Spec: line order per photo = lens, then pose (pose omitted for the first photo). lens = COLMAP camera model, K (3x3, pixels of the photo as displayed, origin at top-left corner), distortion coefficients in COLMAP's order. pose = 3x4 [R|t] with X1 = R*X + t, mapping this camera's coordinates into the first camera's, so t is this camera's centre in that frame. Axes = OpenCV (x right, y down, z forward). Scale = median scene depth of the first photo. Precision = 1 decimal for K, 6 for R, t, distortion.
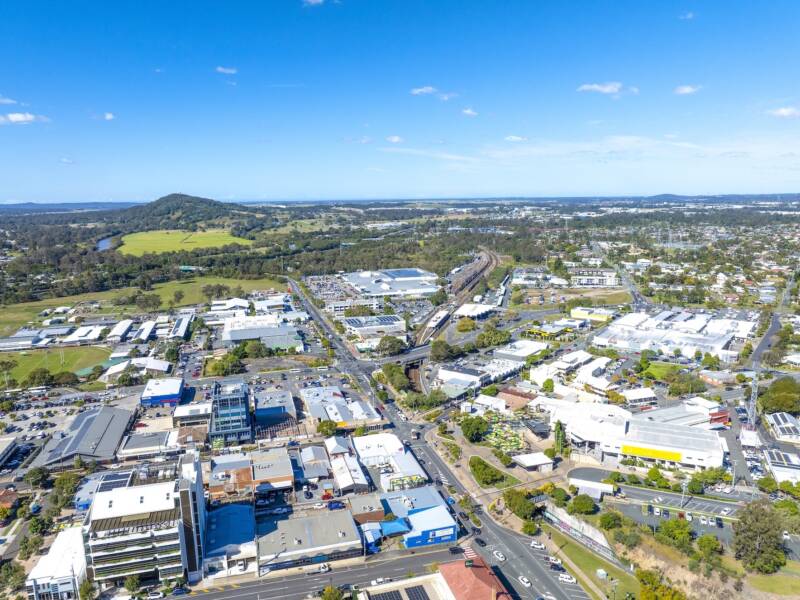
lens RADIAL K [[560.6, 0, 400.0], [0, 560.6, 300.0], [0, 0, 1]] dist [-0.055984, 0.029176]
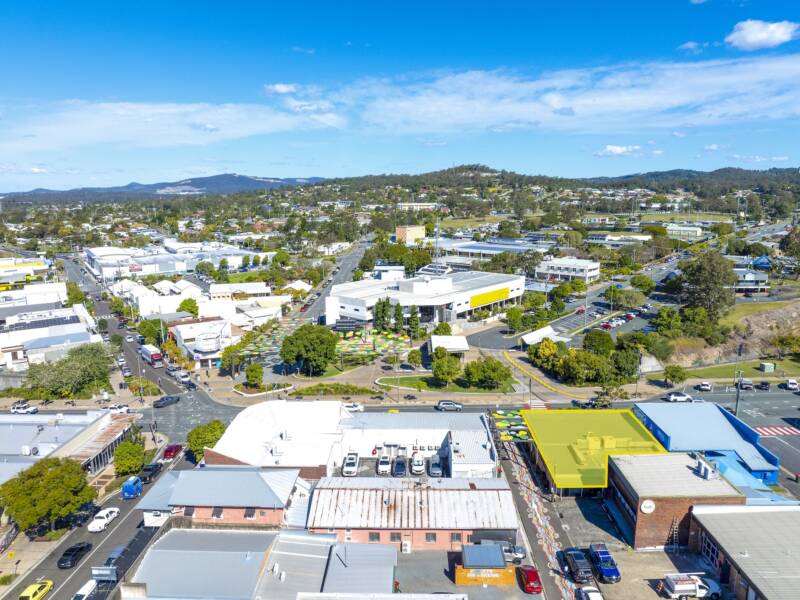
lens RADIAL K [[560.6, 0, 400.0], [0, 560.6, 300.0], [0, 0, 1]] dist [-0.055984, 0.029176]
pose [[0.302566, -0.168040, 0.938199, -0.260396], [0.170714, 0.977973, 0.120109, 0.118504], [-0.937716, 0.123822, 0.324588, 0.636376]]
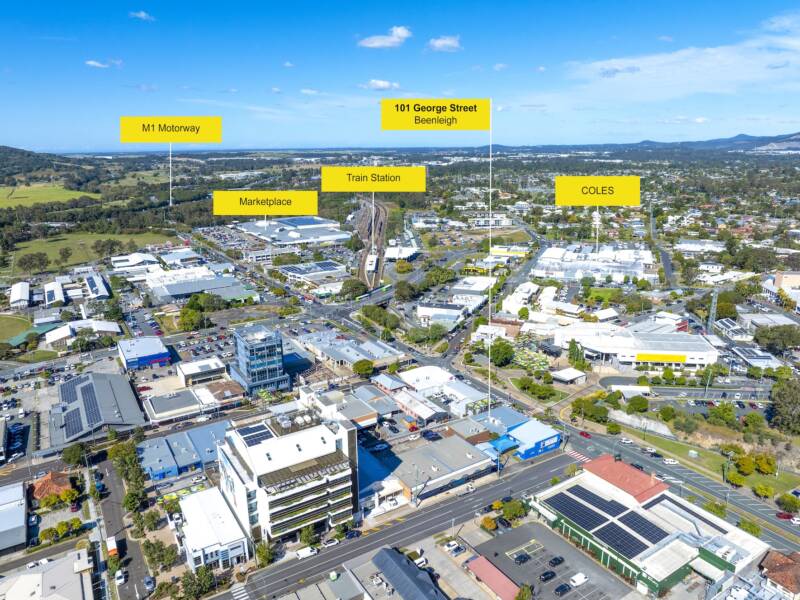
lens RADIAL K [[560.6, 0, 400.0], [0, 560.6, 300.0], [0, 0, 1]] dist [-0.055984, 0.029176]
pose [[0.960041, -0.068825, 0.271265, -0.274712], [0.045593, 0.994803, 0.091040, 0.020266], [-0.276121, -0.075035, 0.958189, 0.040550]]
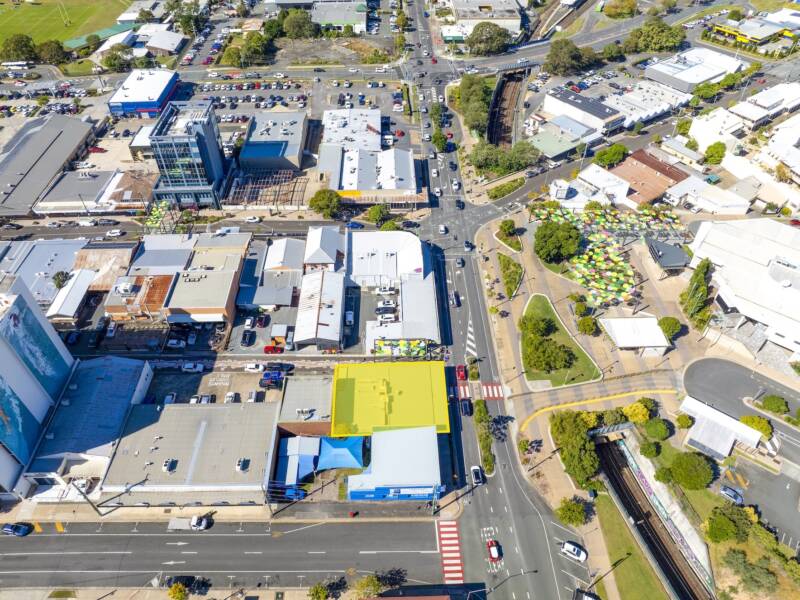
lens RADIAL K [[560.6, 0, 400.0], [0, 560.6, 300.0], [0, 0, 1]] dist [-0.055984, 0.029176]
pose [[0.966180, 0.188751, -0.175697, 0.073911], [-0.056427, 0.819584, 0.570174, -0.042813], [0.251620, -0.540977, 0.802516, 0.370177]]
